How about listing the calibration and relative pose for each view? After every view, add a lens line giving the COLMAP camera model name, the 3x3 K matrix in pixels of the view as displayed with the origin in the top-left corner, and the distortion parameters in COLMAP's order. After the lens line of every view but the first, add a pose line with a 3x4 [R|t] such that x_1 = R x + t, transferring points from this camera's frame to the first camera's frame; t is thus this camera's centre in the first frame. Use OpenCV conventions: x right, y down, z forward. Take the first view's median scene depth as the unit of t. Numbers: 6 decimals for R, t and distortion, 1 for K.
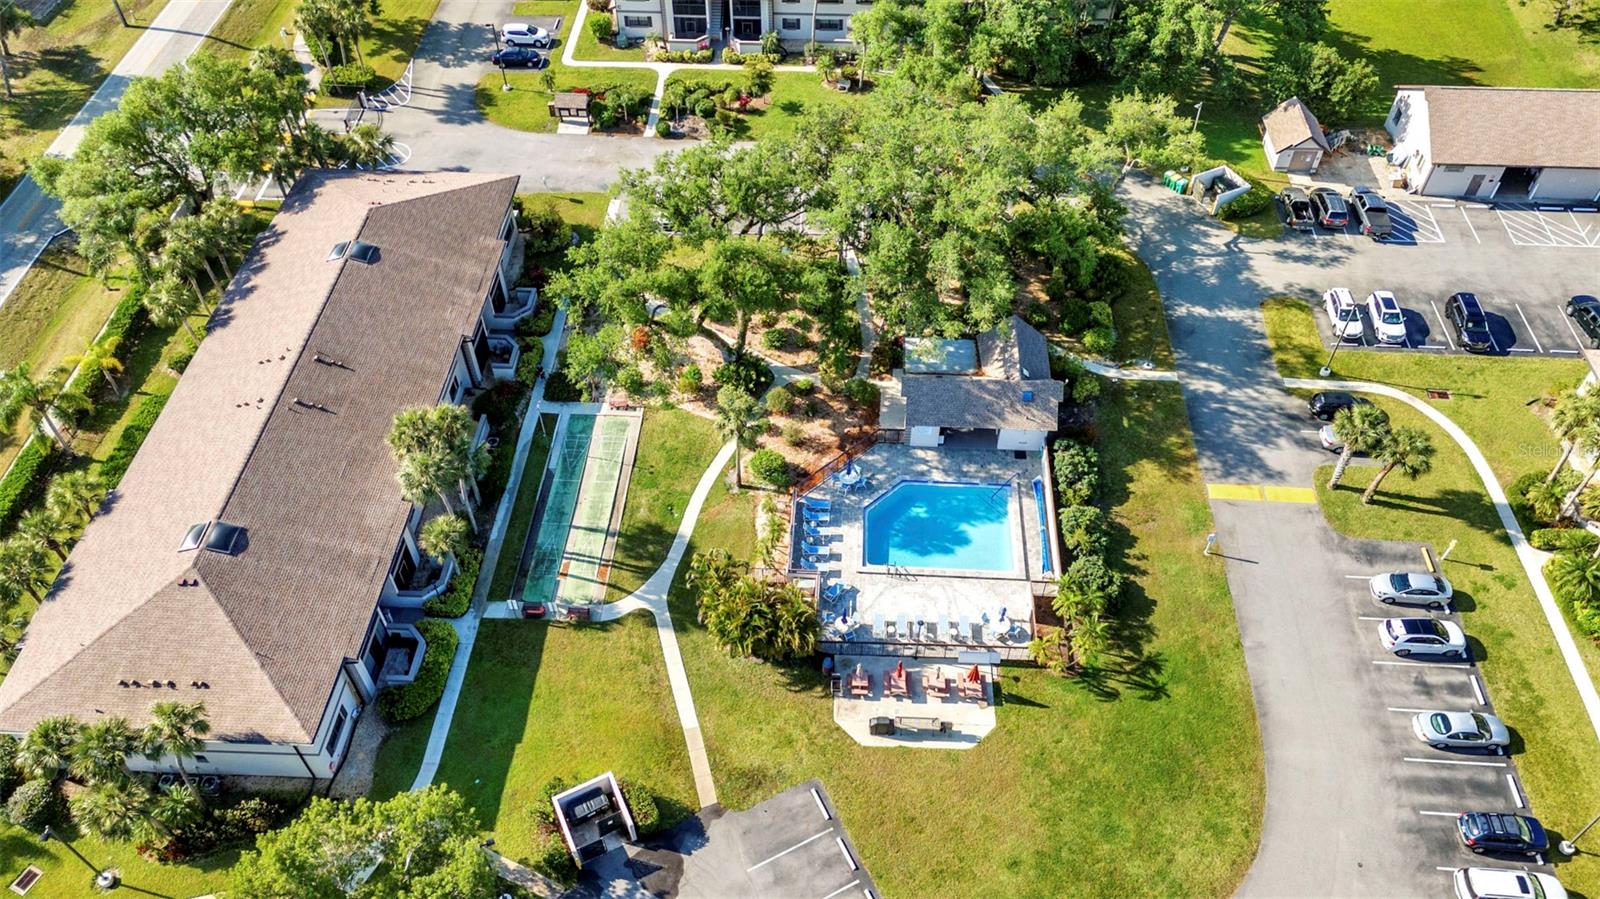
lens RADIAL K [[1172.2, 0, 796.5], [0, 1172.2, 451.3], [0, 0, 1]] dist [0.070435, -0.062506]
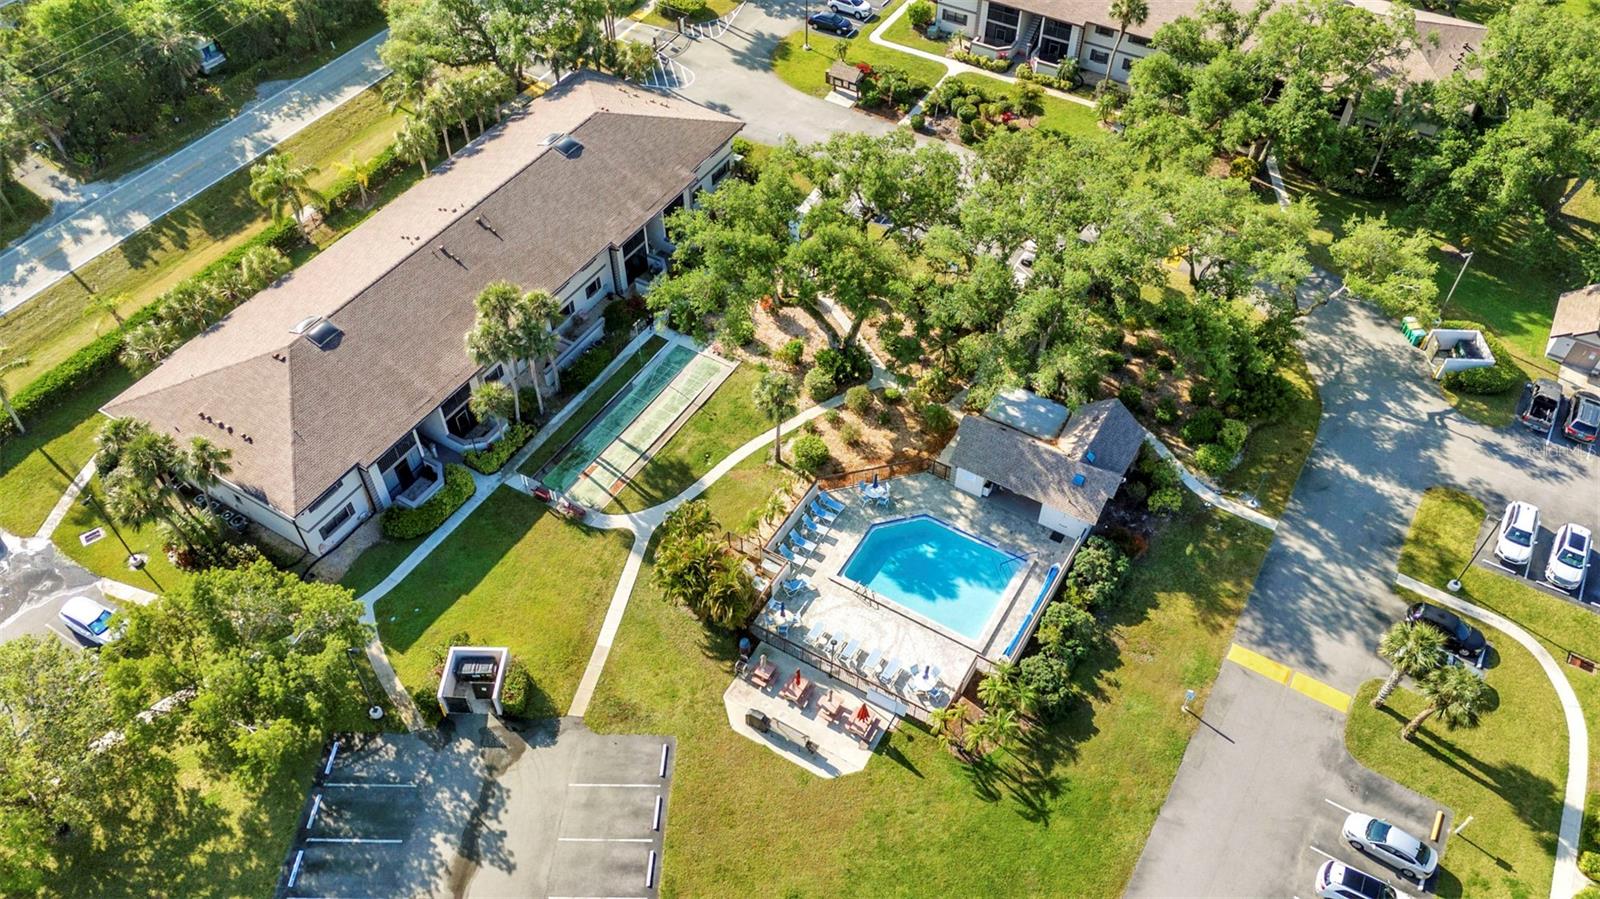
lens RADIAL K [[1172.2, 0, 797.4], [0, 1172.2, 448.0], [0, 0, 1]] dist [0.070435, -0.062506]
pose [[0.882686, 0.352311, -0.311036, 0.275197], [-0.352901, 0.933959, 0.056402, -0.043406], [0.310366, 0.059980, 0.948723, 0.034500]]
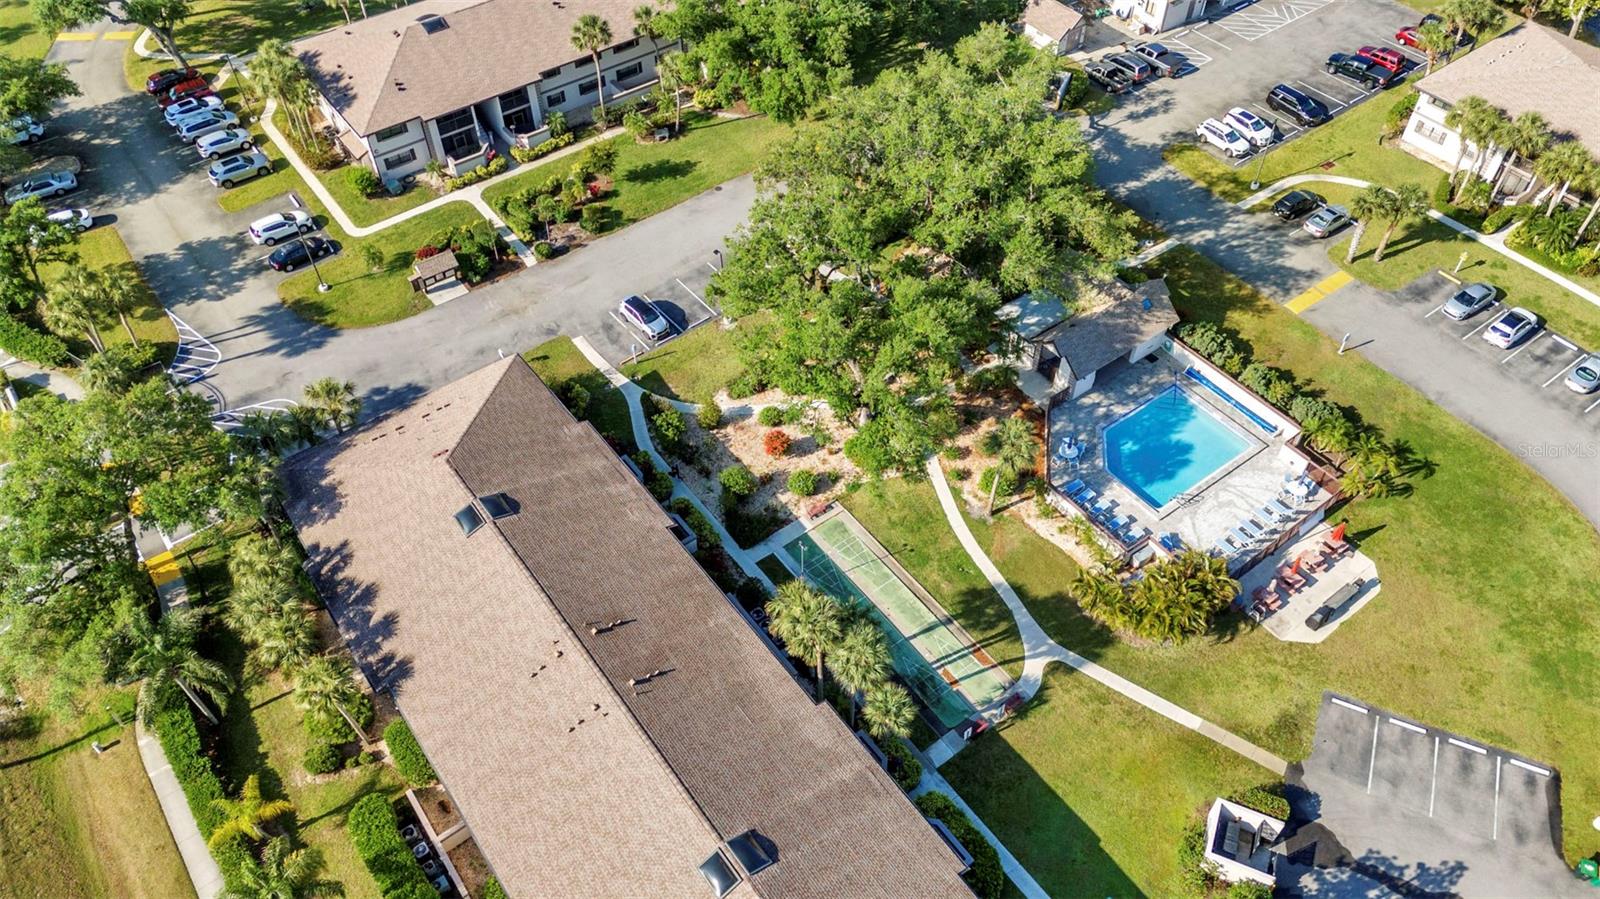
lens RADIAL K [[1172.2, 0, 796.9], [0, 1172.2, 455.1], [0, 0, 1]] dist [0.070435, -0.062506]
pose [[0.766616, -0.480428, 0.426016, -0.551770], [0.480521, 0.869323, 0.115657, -0.198662], [-0.425910, 0.116045, 0.897293, 0.188674]]
